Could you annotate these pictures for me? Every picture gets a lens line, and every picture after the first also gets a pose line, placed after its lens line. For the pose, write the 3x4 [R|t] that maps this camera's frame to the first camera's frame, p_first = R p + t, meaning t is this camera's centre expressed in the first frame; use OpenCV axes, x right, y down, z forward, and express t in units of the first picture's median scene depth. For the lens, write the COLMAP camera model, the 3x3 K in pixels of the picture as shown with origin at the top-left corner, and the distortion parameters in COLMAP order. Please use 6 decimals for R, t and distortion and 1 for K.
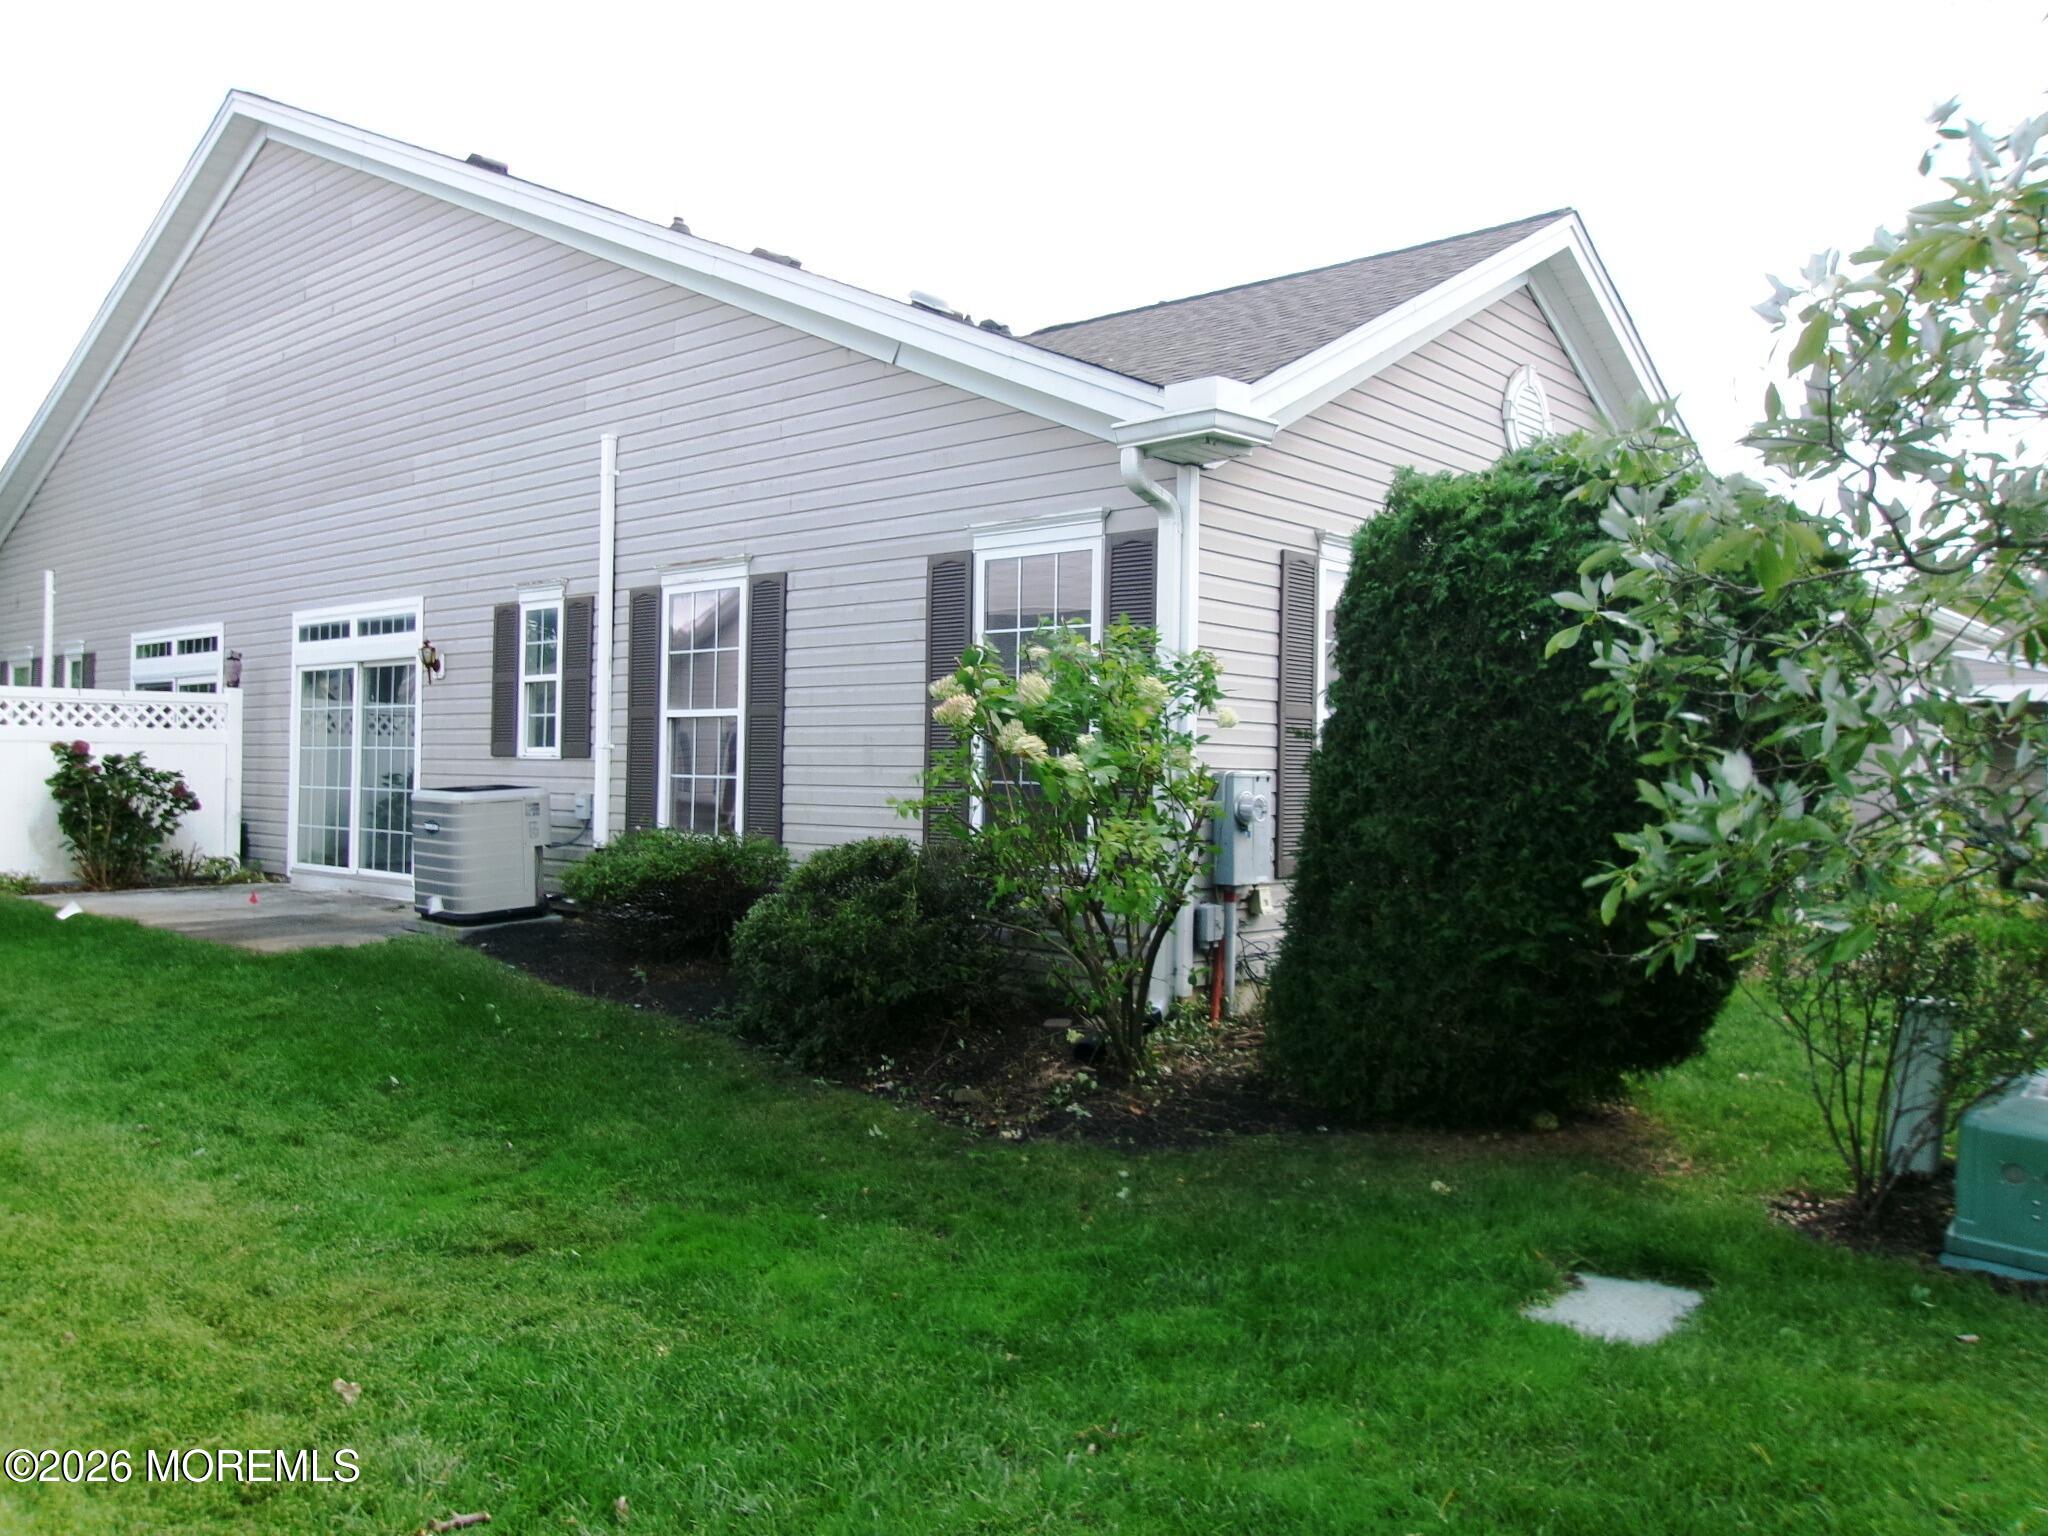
lens RADIAL K [[1594.1, 0, 987.9], [0, 1594.1, 762.5], [0, 0, 1]] dist [-0.035672, 0.099507]
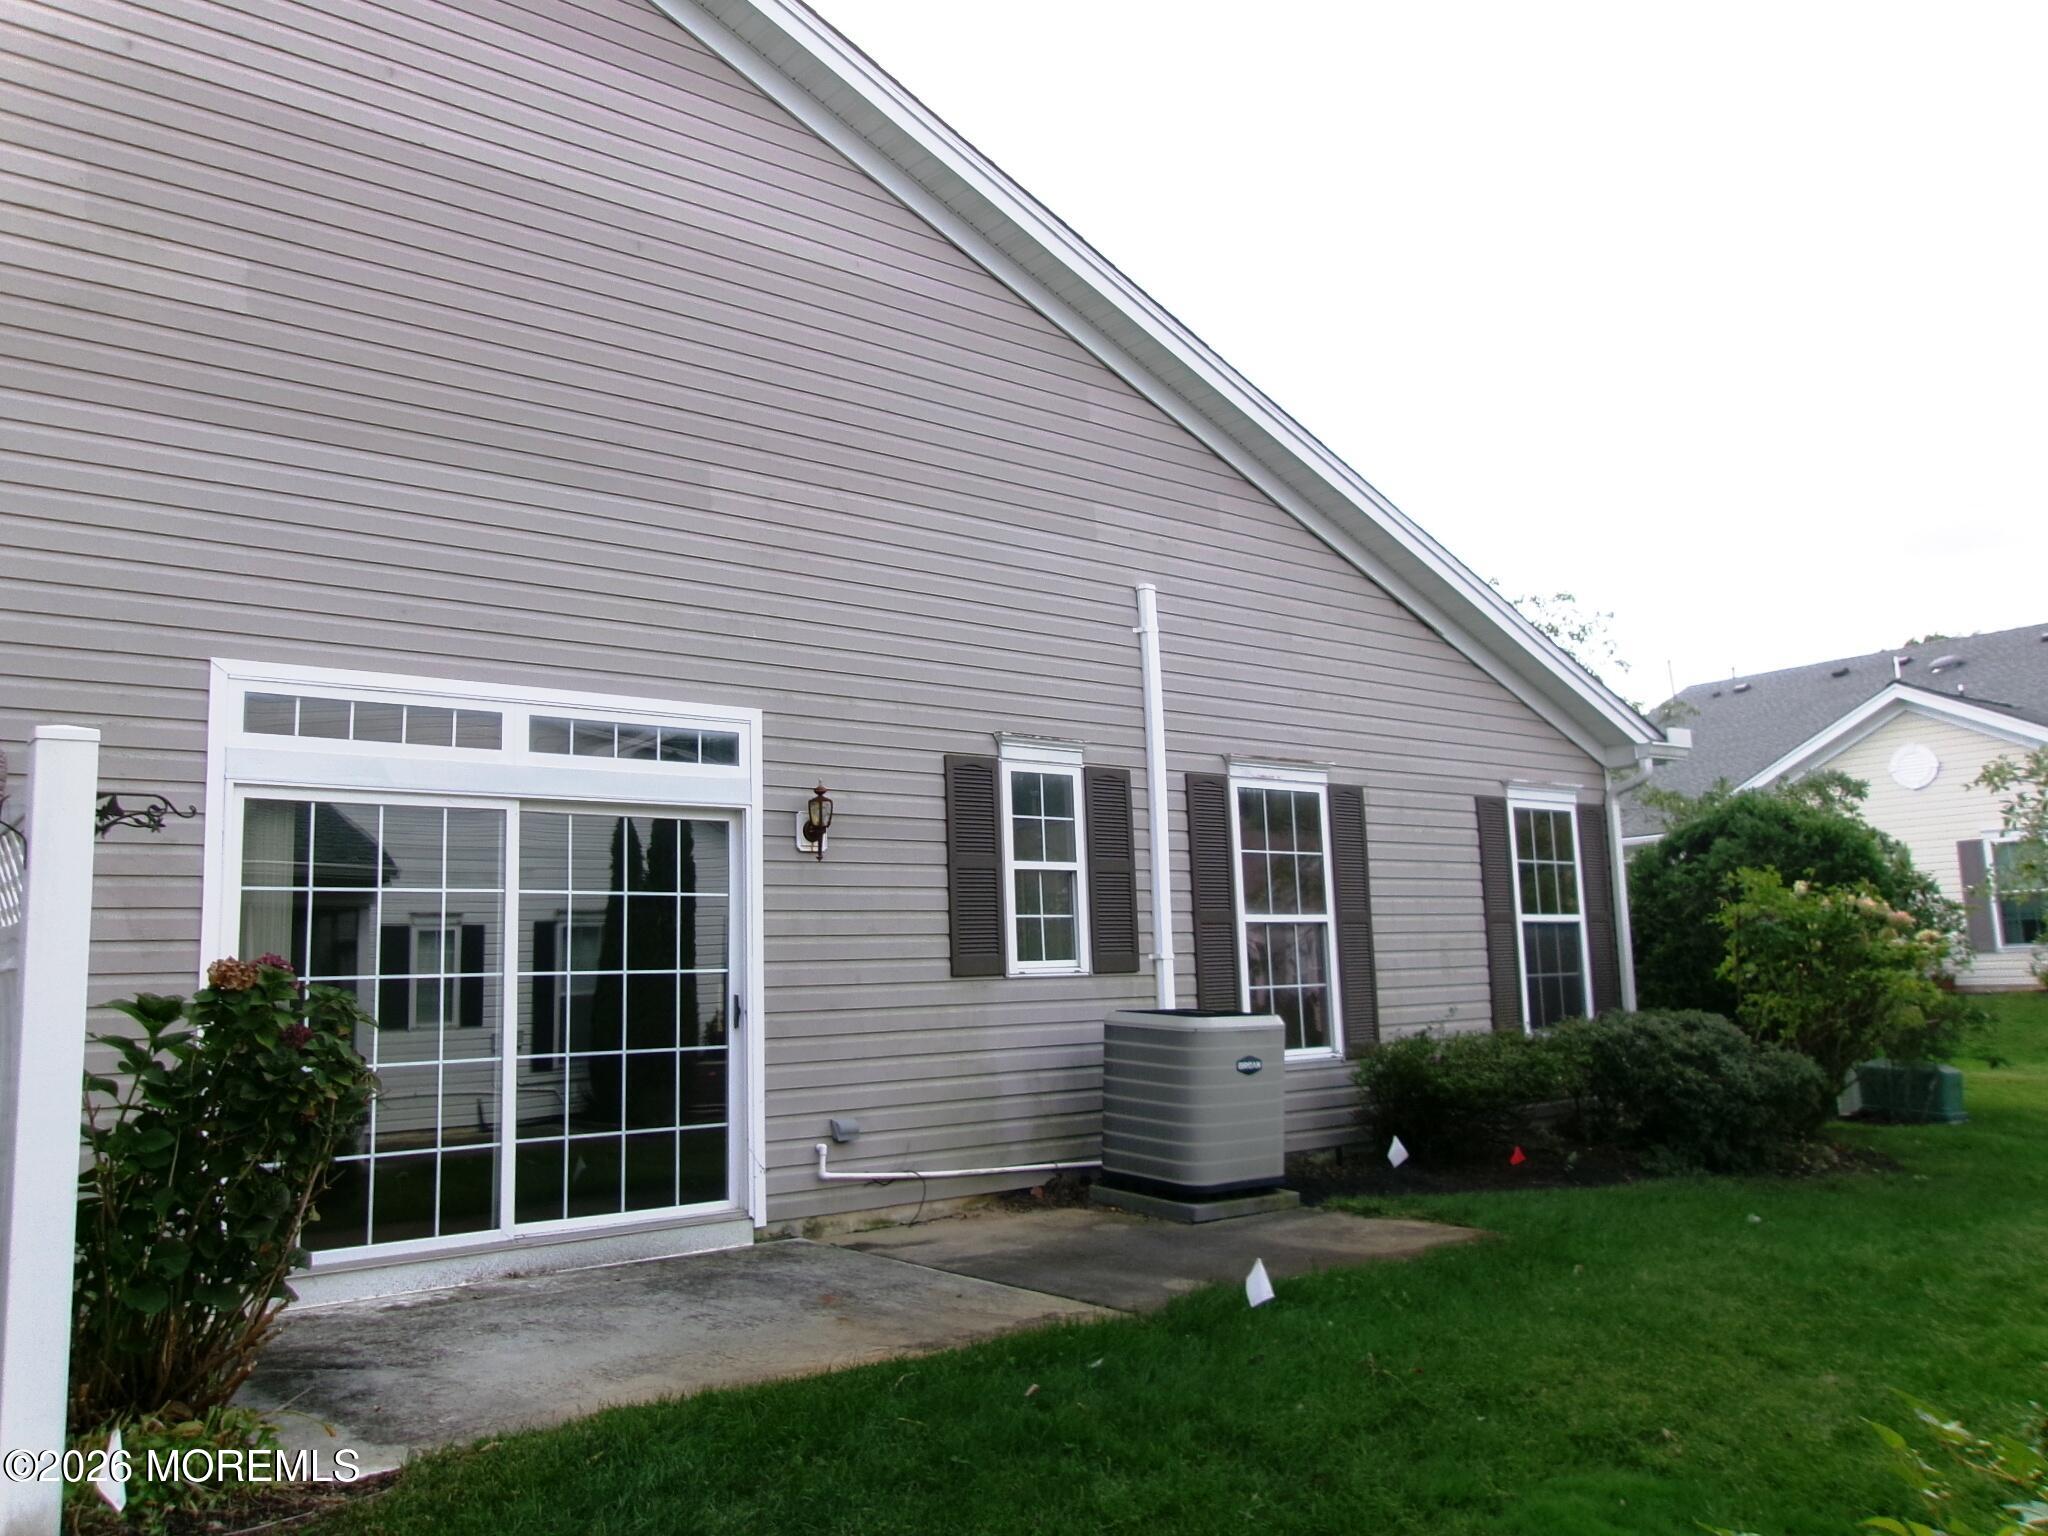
lens RADIAL K [[1594.1, 0, 987.9], [0, 1594.1, 762.5], [0, 0, 1]] dist [-0.035672, 0.099507]
pose [[0.148397, 0.117368, 0.981939, -1.036729], [0.031021, 0.991891, -0.123245, -0.010618], [-0.988441, 0.048750, 0.143553, 0.938140]]
